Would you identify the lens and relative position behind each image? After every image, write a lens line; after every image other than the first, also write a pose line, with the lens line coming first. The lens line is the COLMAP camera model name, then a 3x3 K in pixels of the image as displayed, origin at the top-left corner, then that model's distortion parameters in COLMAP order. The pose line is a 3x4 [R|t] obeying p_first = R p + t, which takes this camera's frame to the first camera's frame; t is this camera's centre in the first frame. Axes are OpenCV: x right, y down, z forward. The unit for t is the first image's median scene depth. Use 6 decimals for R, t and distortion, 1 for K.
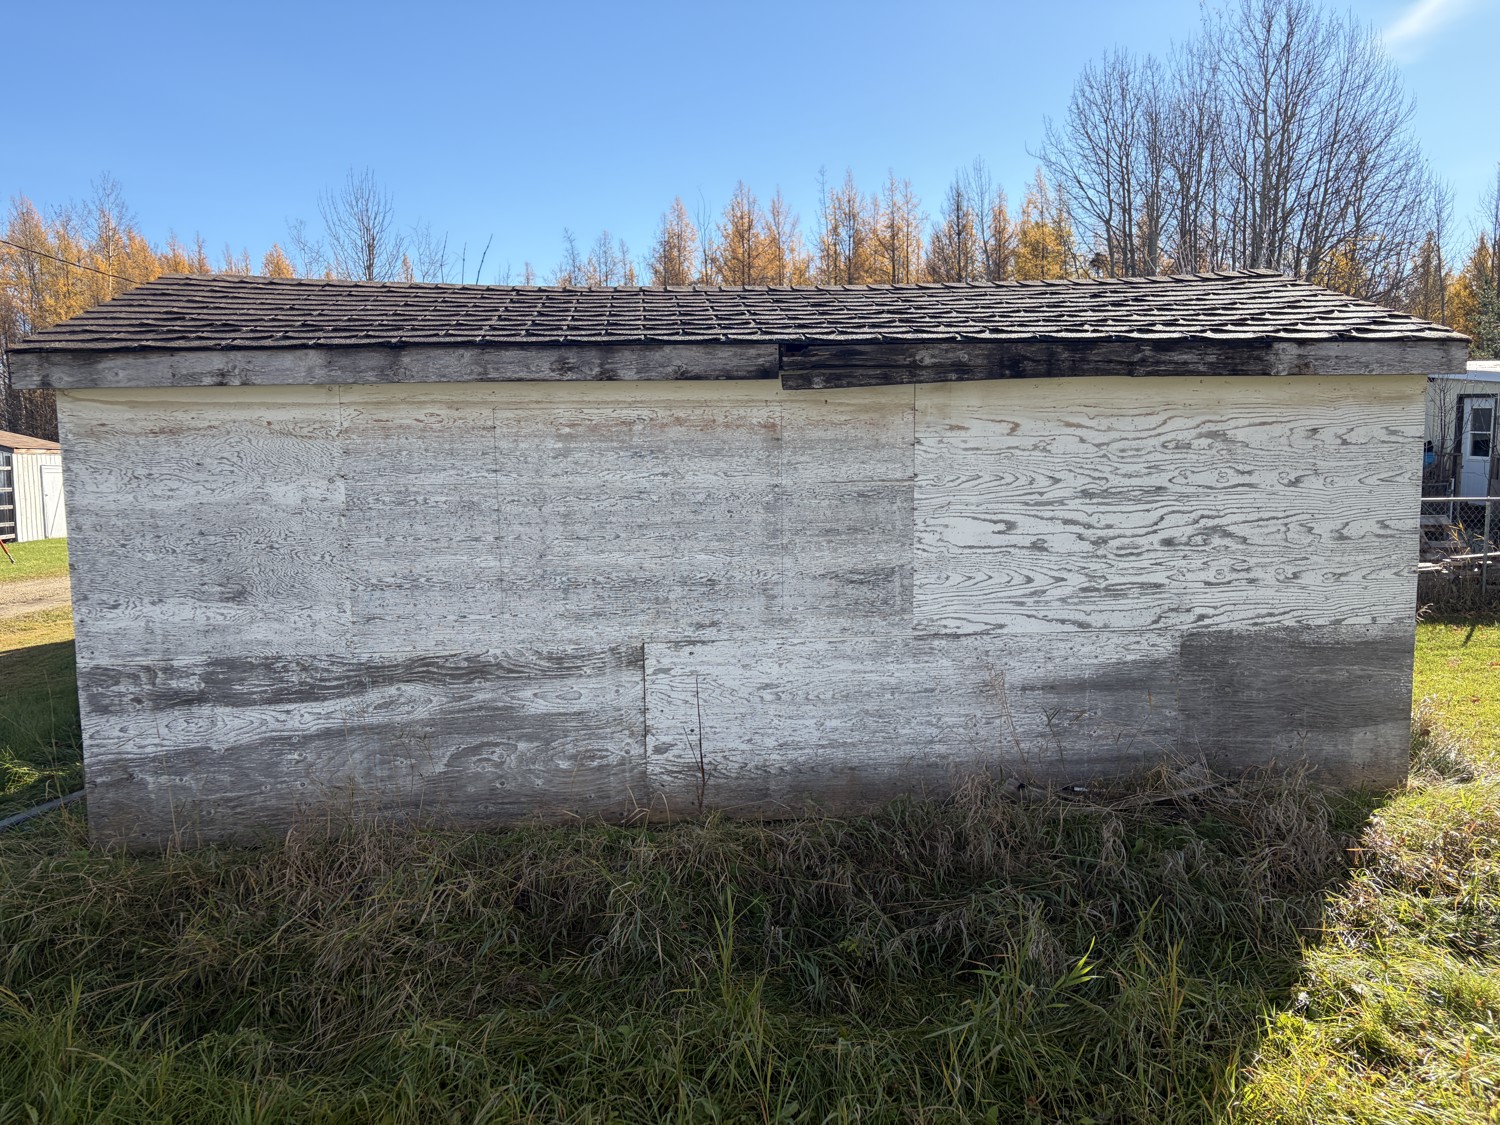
lens RADIAL K [[1152.1, 0, 753.5], [0, 1152.1, 567.3], [0, 0, 1]] dist [0.042660, -0.030811]
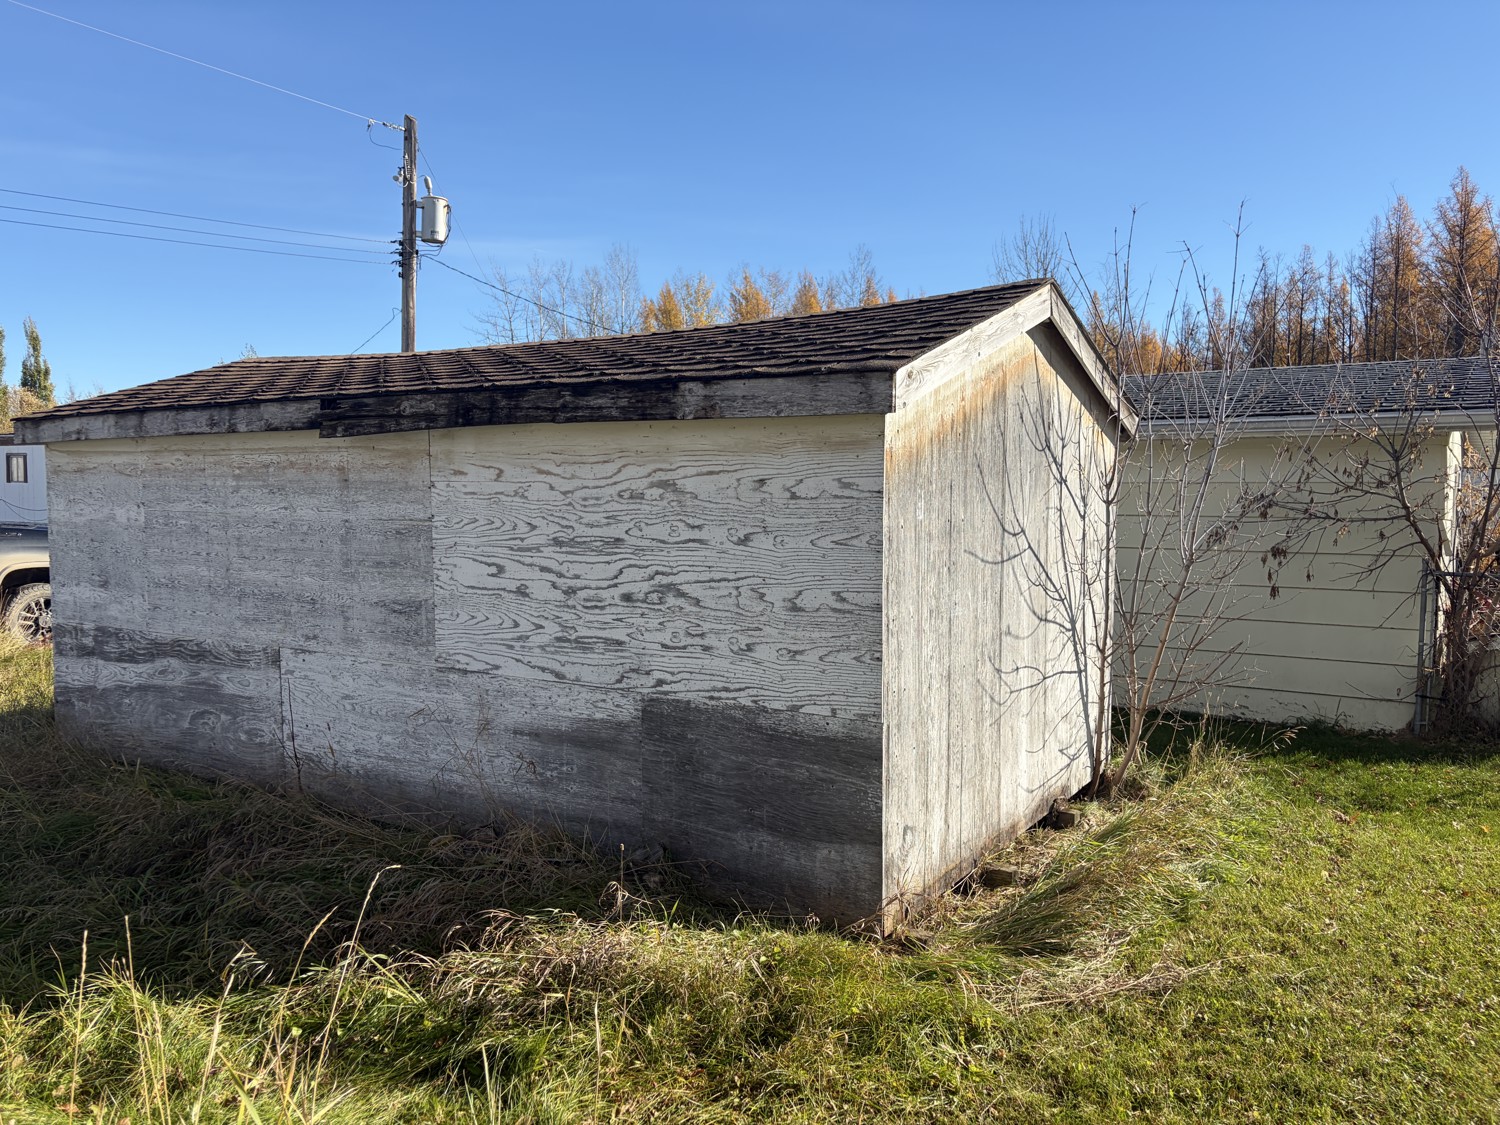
lens RADIAL K [[1112.1, 0, 750.0], [0, 1112.1, 562.5], [0, 0, 1]] dist [0.165303, -0.345060]
pose [[0.791306, 0.057930, -0.608670, 0.994566], [-0.074060, 0.997253, -0.001369, -0.056734], [0.606919, 0.046161, 0.793422, 0.346002]]
